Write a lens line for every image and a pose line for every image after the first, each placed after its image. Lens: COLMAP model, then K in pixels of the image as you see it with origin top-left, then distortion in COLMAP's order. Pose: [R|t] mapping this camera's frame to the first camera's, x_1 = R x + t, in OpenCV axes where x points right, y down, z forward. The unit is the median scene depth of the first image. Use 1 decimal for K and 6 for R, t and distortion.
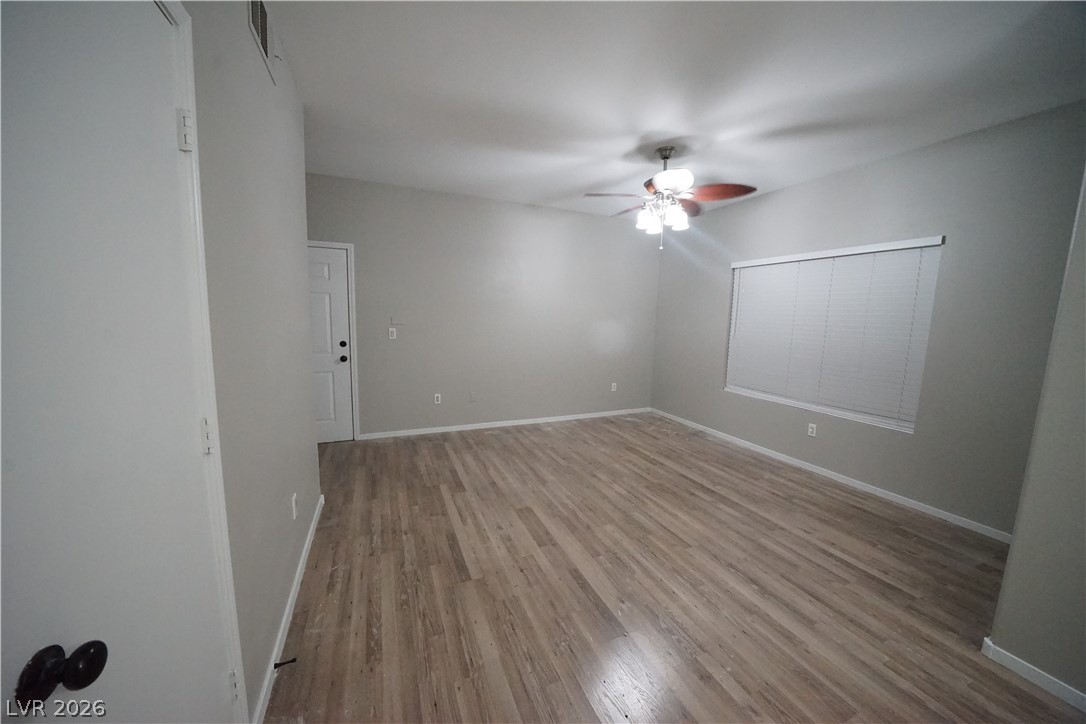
lens RADIAL K [[376.8, 0, 538.9], [0, 376.8, 362.0], [0, 0, 1]] dist [-0.022611, 0.000651]
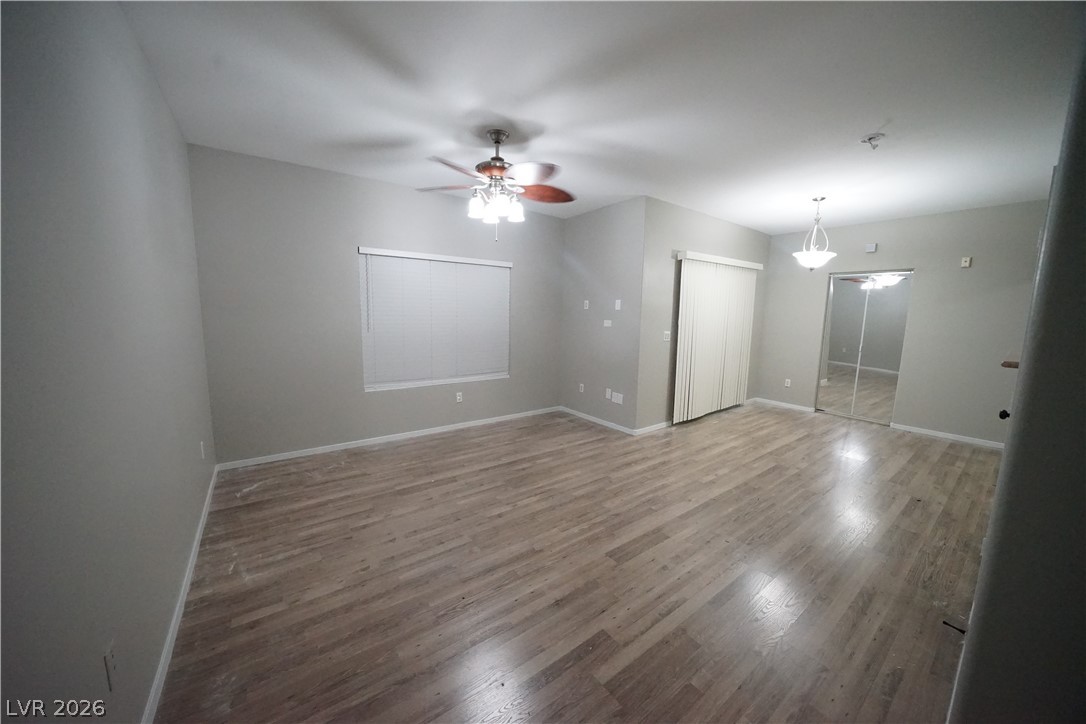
lens RADIAL K [[376.8, 0, 539.3], [0, 376.8, 361.2], [0, 0, 1]] dist [-0.022611, 0.000651]
pose [[-0.227316, -0.155126, 0.961386, -0.625399], [0.098104, 0.978561, 0.181094, -0.164829], [-0.968867, 0.135481, -0.207224, 1.100102]]
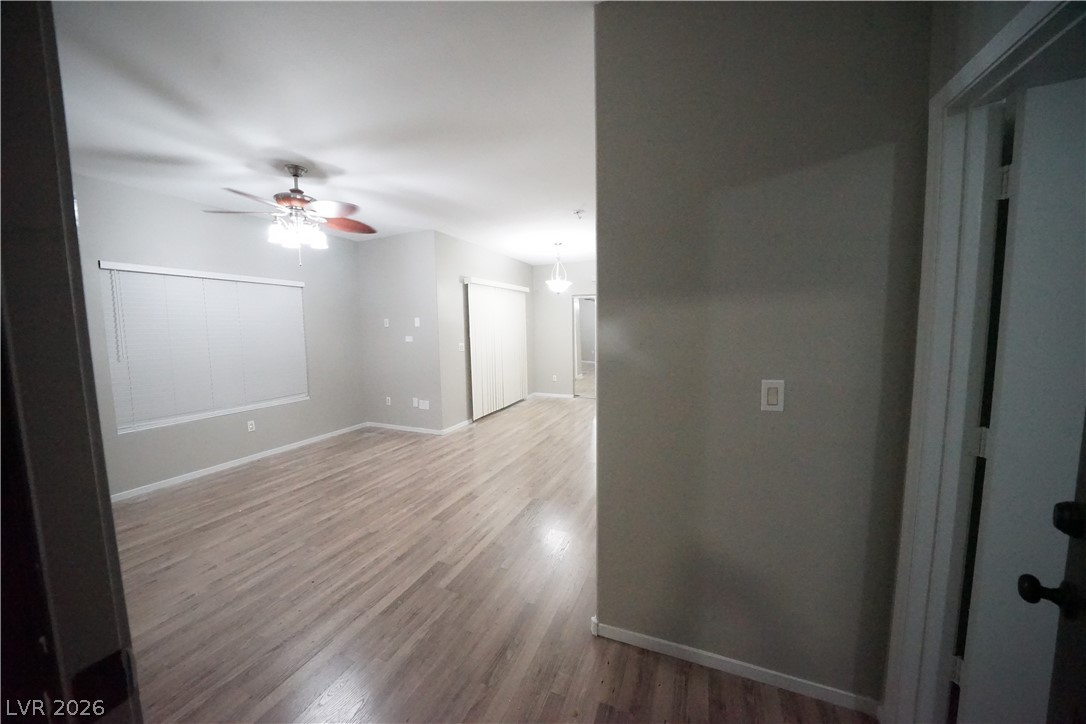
lens RADIAL K [[376.8, 0, 540.4], [0, 376.8, 362.1], [0, 0, 1]] dist [-0.022611, 0.000651]
pose [[-0.693763, -0.078272, 0.715937, -0.821596], [0.087429, 0.977572, 0.191597, -0.181691], [-0.714877, 0.195516, -0.671360, 1.224659]]
